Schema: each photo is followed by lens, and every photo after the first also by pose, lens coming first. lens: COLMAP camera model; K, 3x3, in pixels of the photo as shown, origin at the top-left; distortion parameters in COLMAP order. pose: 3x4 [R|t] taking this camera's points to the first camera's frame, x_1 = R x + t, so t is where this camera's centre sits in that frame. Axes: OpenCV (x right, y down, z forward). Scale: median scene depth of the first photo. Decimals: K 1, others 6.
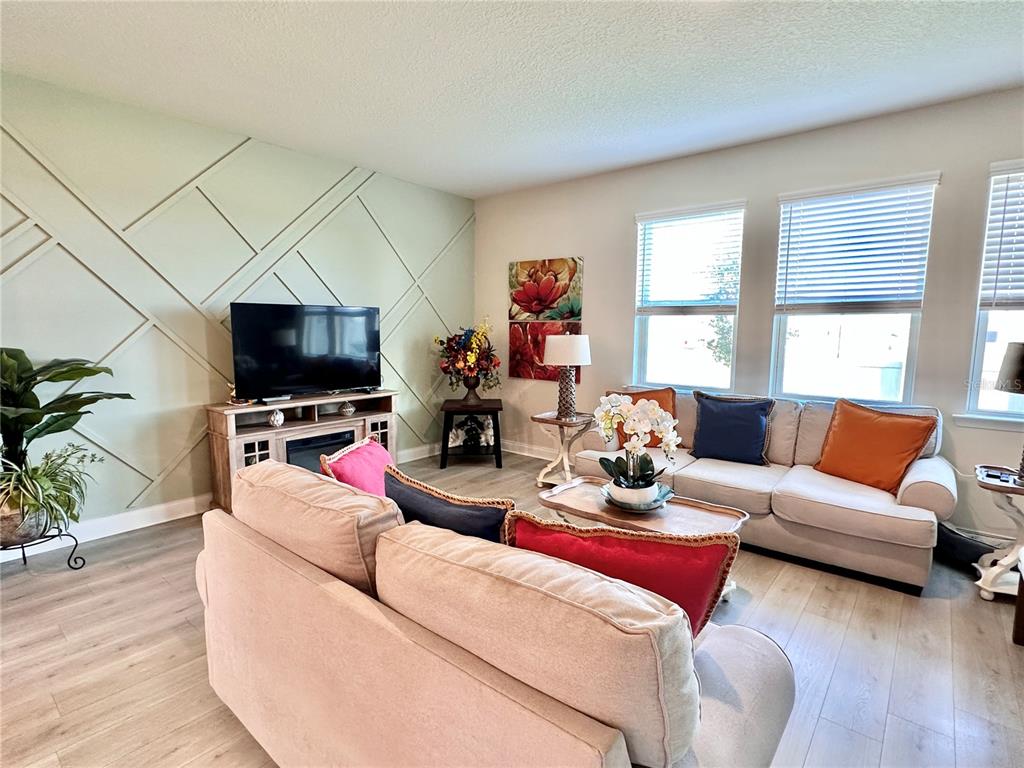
lens RADIAL K [[510.0, 0, 505.4], [0, 510.0, 384.6], [0, 0, 1]] dist [-0.004201, 0.001874]
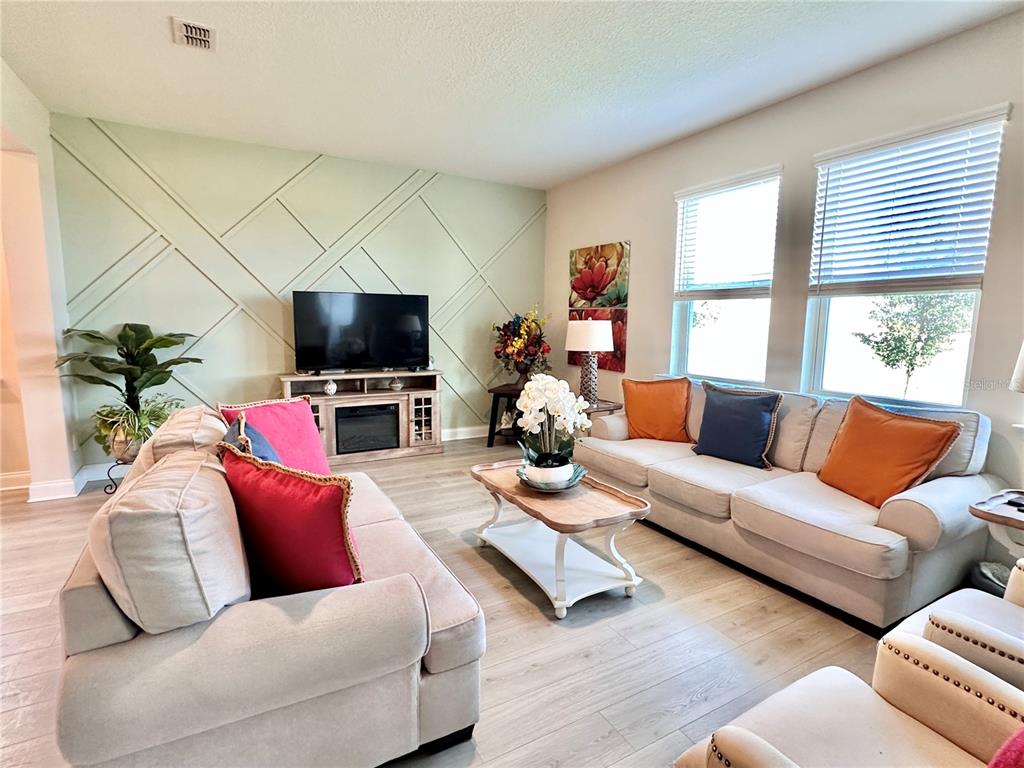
lens RADIAL K [[510.0, 0, 514.6], [0, 510.0, 383.1], [0, 0, 1]] dist [-0.004201, 0.001874]
pose [[0.936202, 0.048254, -0.348135, 0.332413], [-0.046199, 0.998831, 0.014208, 0.016189], [0.348414, 0.002781, 0.937337, 0.024912]]
